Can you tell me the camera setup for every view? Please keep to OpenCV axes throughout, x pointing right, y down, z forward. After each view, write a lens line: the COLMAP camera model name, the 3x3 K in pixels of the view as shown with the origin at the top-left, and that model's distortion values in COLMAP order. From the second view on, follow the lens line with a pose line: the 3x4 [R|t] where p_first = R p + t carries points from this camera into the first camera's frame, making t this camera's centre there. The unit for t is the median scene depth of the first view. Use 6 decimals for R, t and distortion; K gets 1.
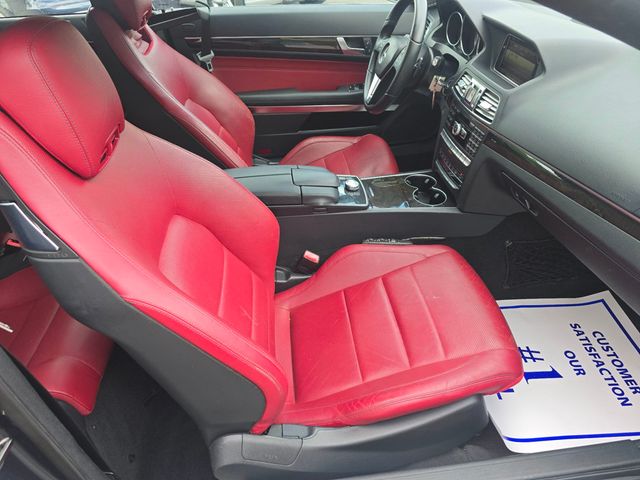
lens RADIAL K [[430.6, 0, 324.0], [0, 430.6, 239.3], [0, 0, 1]] dist [0.042503, -0.033093]
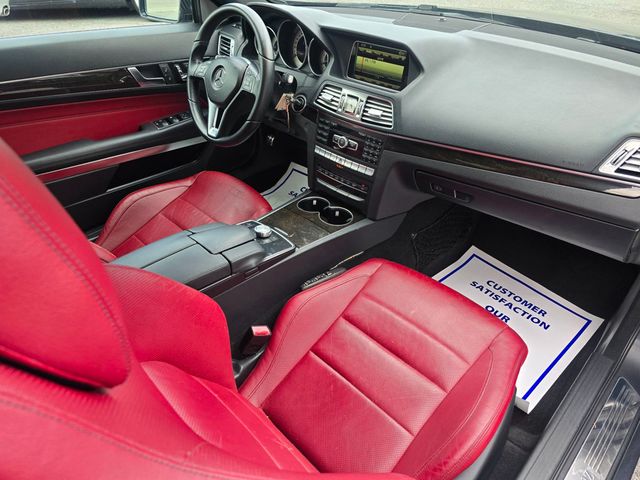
lens RADIAL K [[430.6, 0, 324.0], [0, 430.6, 239.3], [0, 0, 1]] dist [0.042503, -0.033093]
pose [[0.778012, -0.332749, 0.532894, -0.307387], [0.352712, 0.933272, 0.067803, -0.131033], [-0.519896, 0.135206, 0.843461, 0.237254]]
